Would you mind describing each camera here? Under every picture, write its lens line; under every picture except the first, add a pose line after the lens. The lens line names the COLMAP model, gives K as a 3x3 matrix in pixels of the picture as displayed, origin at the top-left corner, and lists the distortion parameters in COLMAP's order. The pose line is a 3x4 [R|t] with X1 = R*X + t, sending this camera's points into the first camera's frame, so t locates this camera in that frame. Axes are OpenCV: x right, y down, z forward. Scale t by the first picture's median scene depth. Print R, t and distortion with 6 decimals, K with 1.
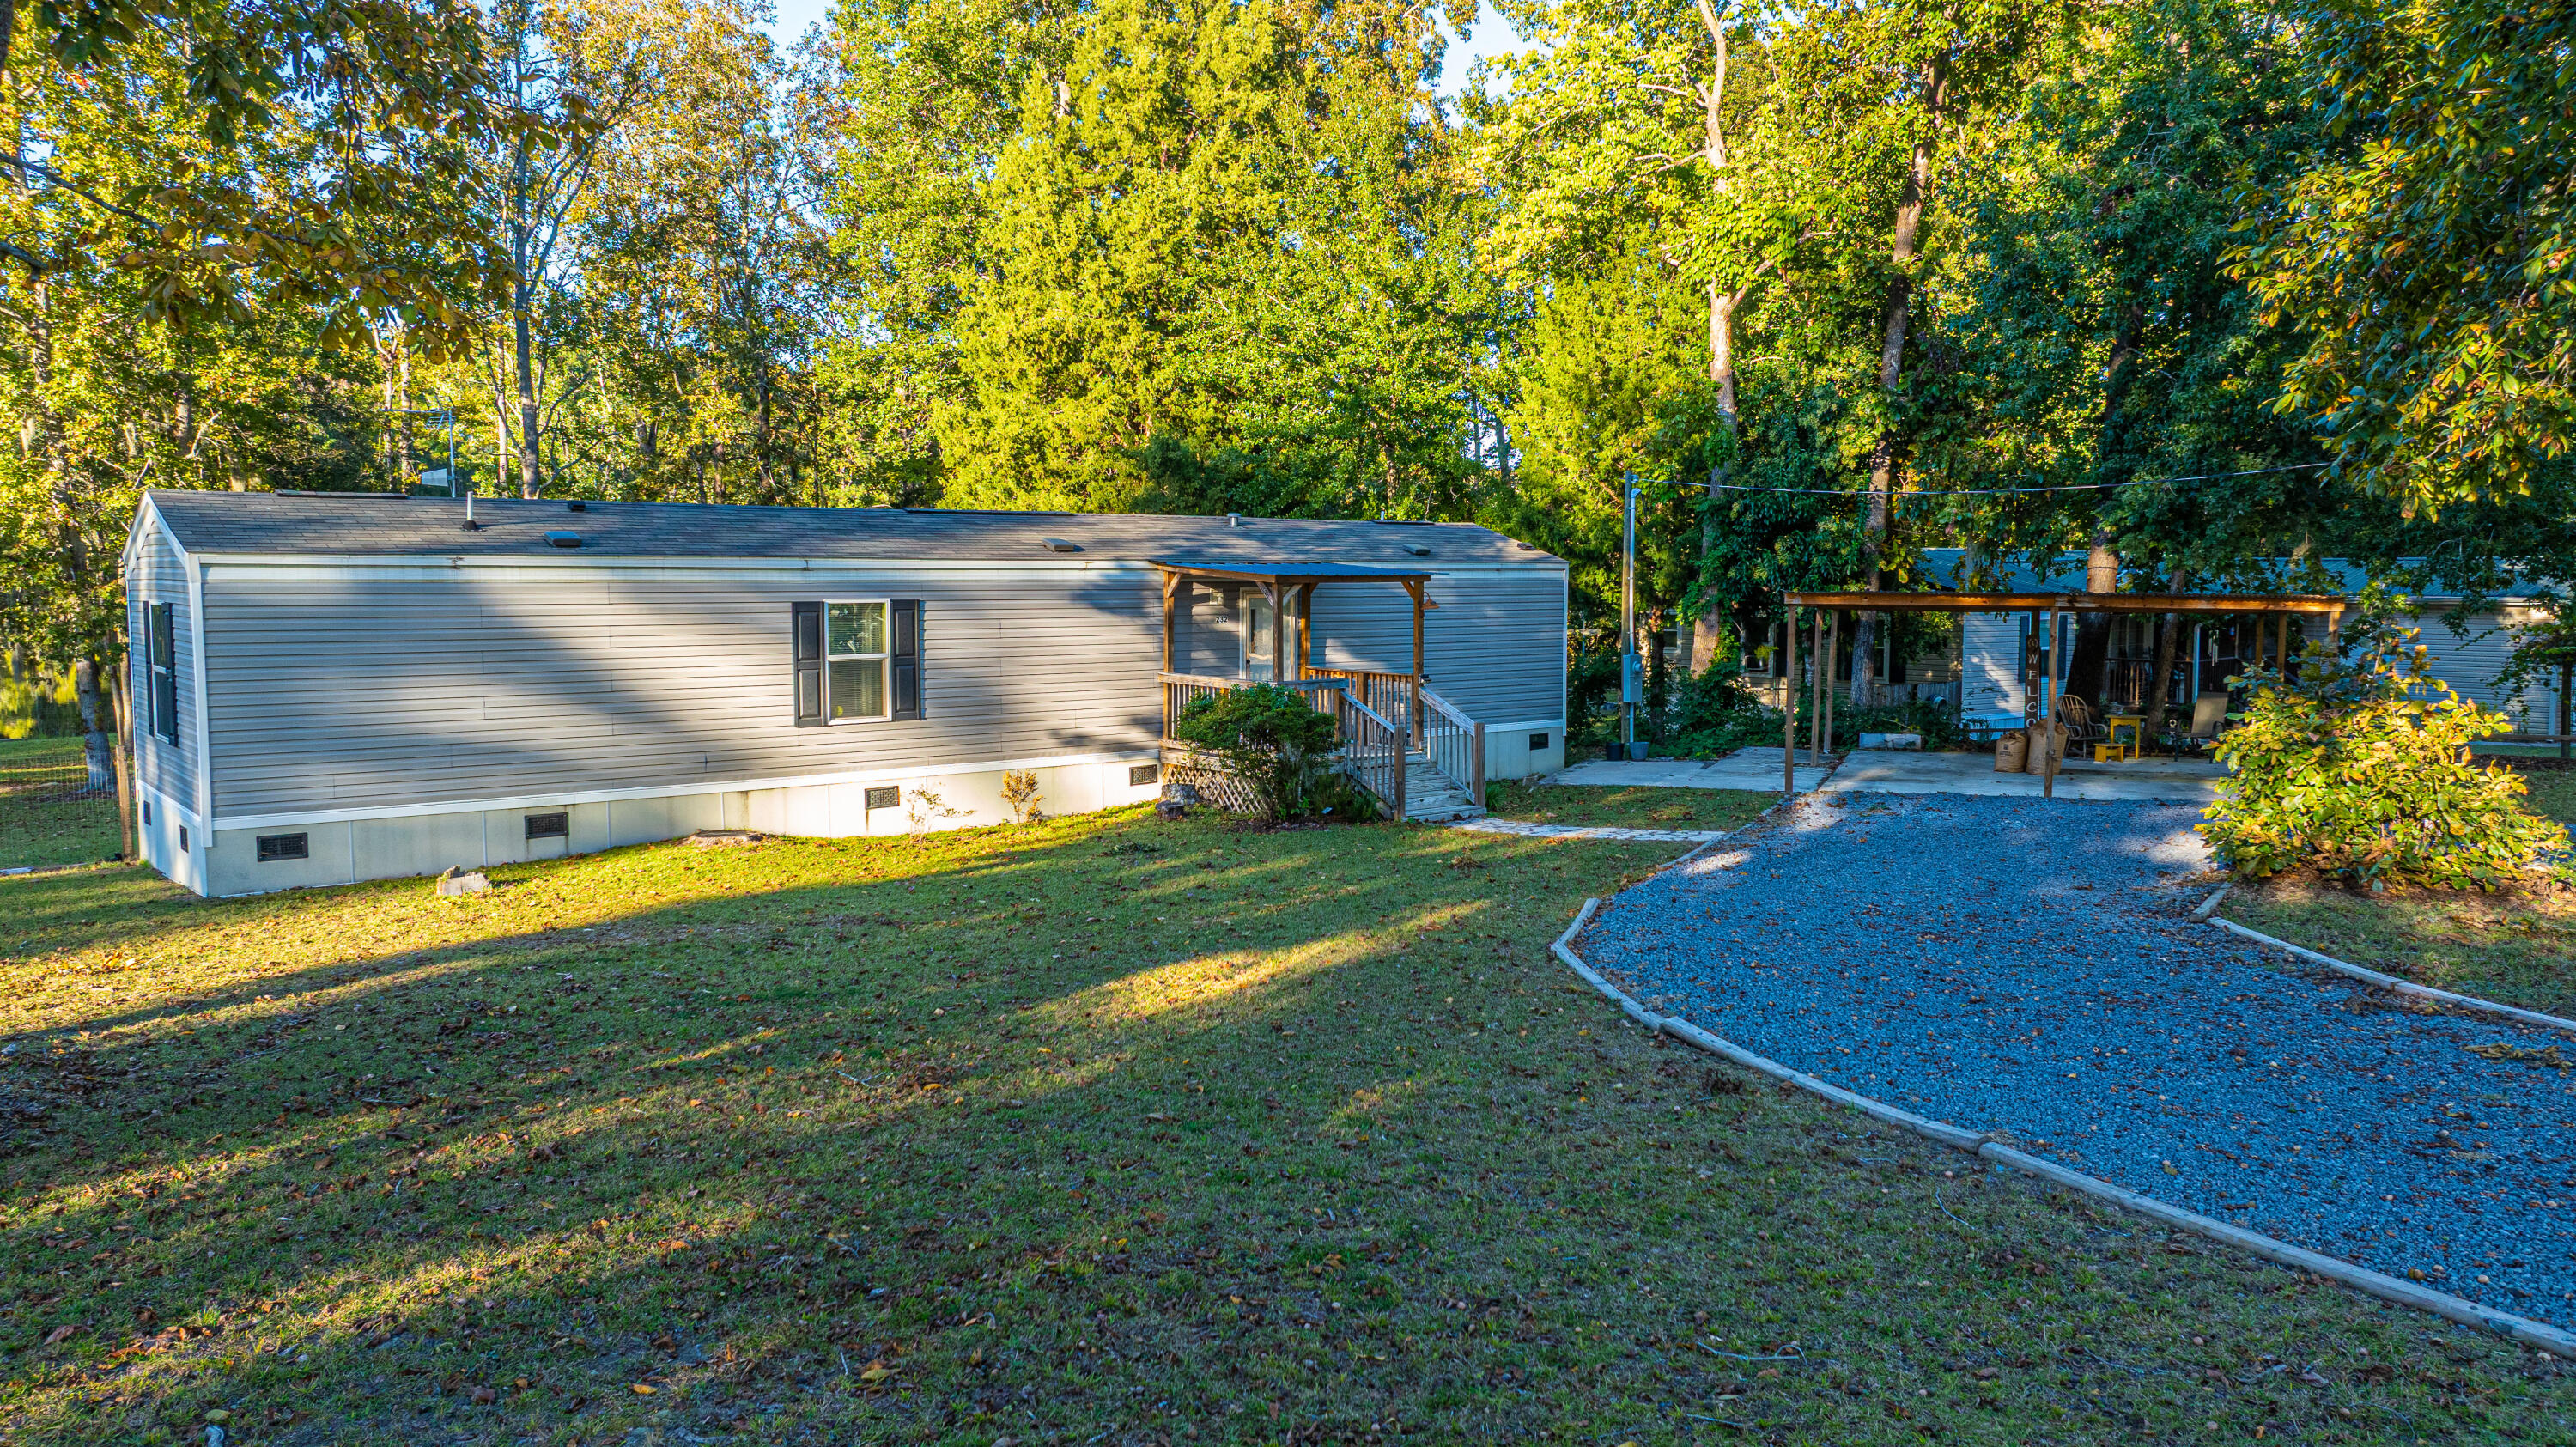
lens RADIAL K [[1778.4, 0, 1288.7], [0, 1778.4, 724.1], [0, 0, 1]] dist [0.003946, 0.003360]
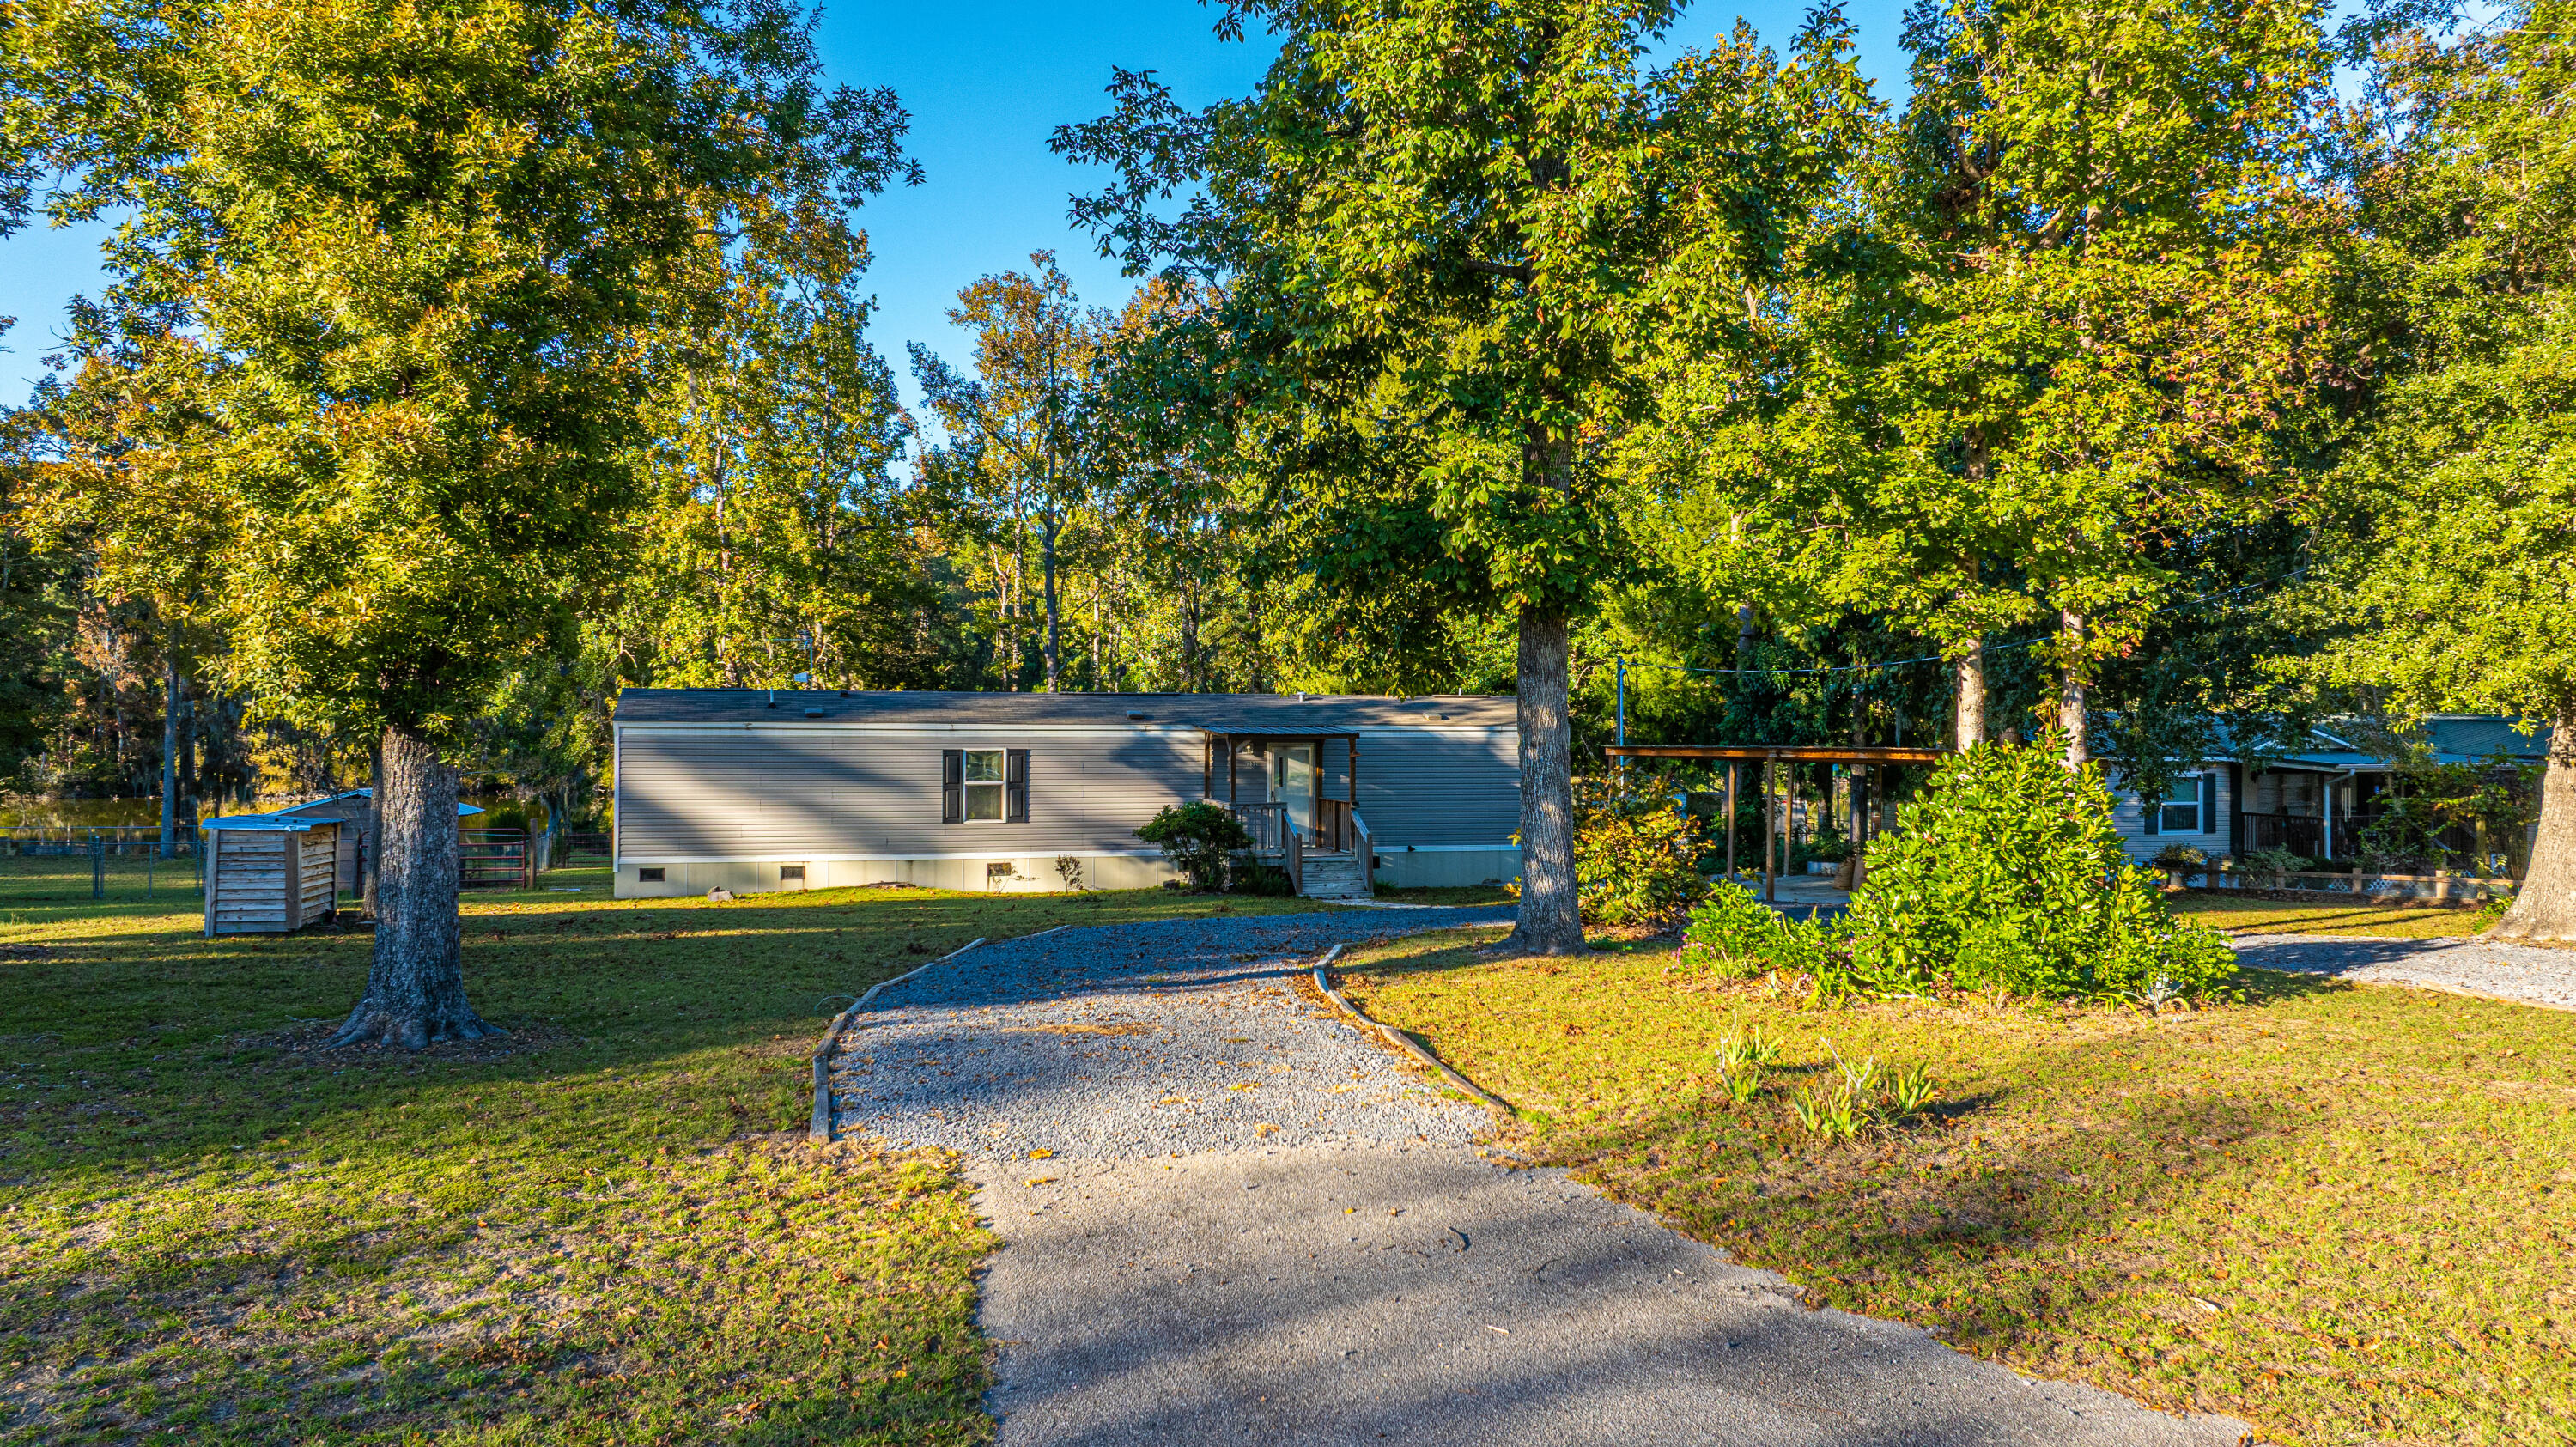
lens RADIAL K [[1778.4, 0, 1285.3], [0, 1778.4, 726.2], [0, 0, 1]] dist [0.003946, 0.003360]
pose [[0.918283, -0.001721, -0.395921, 0.658420], [-0.034701, 0.995792, -0.084812, 0.039404], [0.394401, 0.091621, 0.914360, -0.403083]]
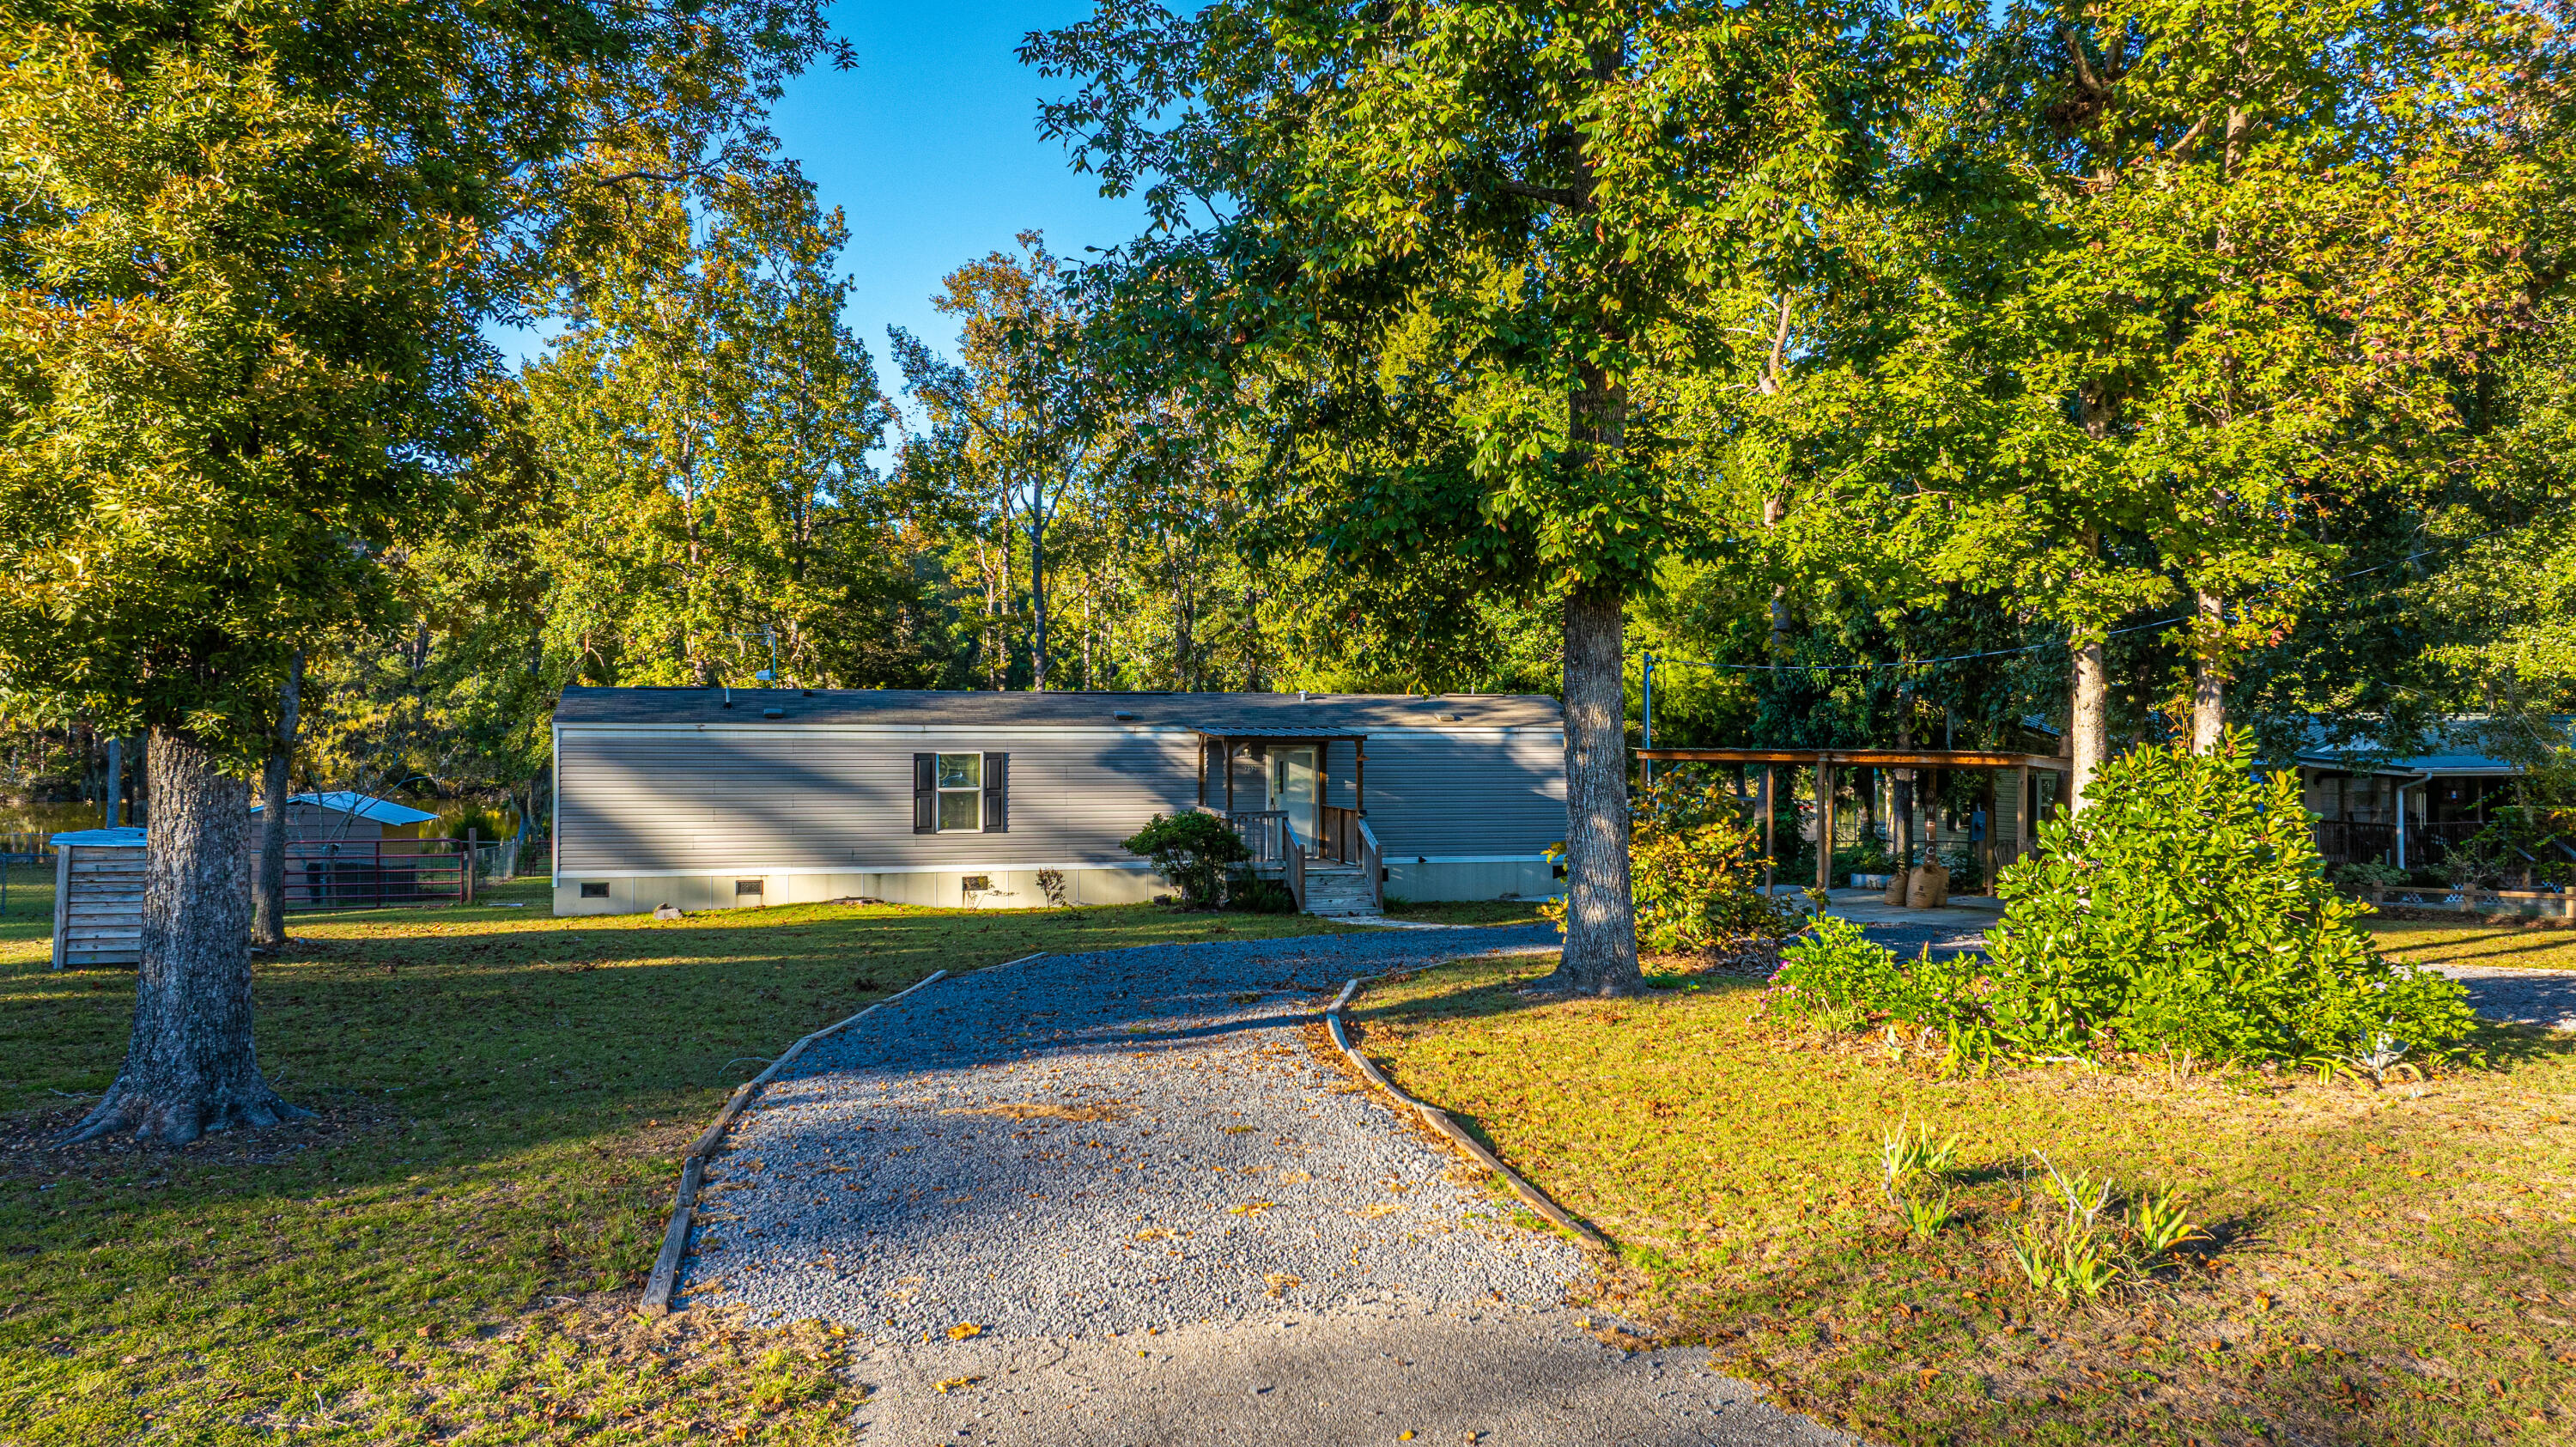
lens RADIAL K [[1778.4, 0, 1288.2], [0, 1778.4, 726.9], [0, 0, 1]] dist [0.003946, 0.003360]
pose [[0.920090, -0.002303, -0.391701, 0.601801], [-0.033895, 0.995764, -0.085472, 0.028751], [0.390239, 0.091919, 0.916114, -0.285618]]
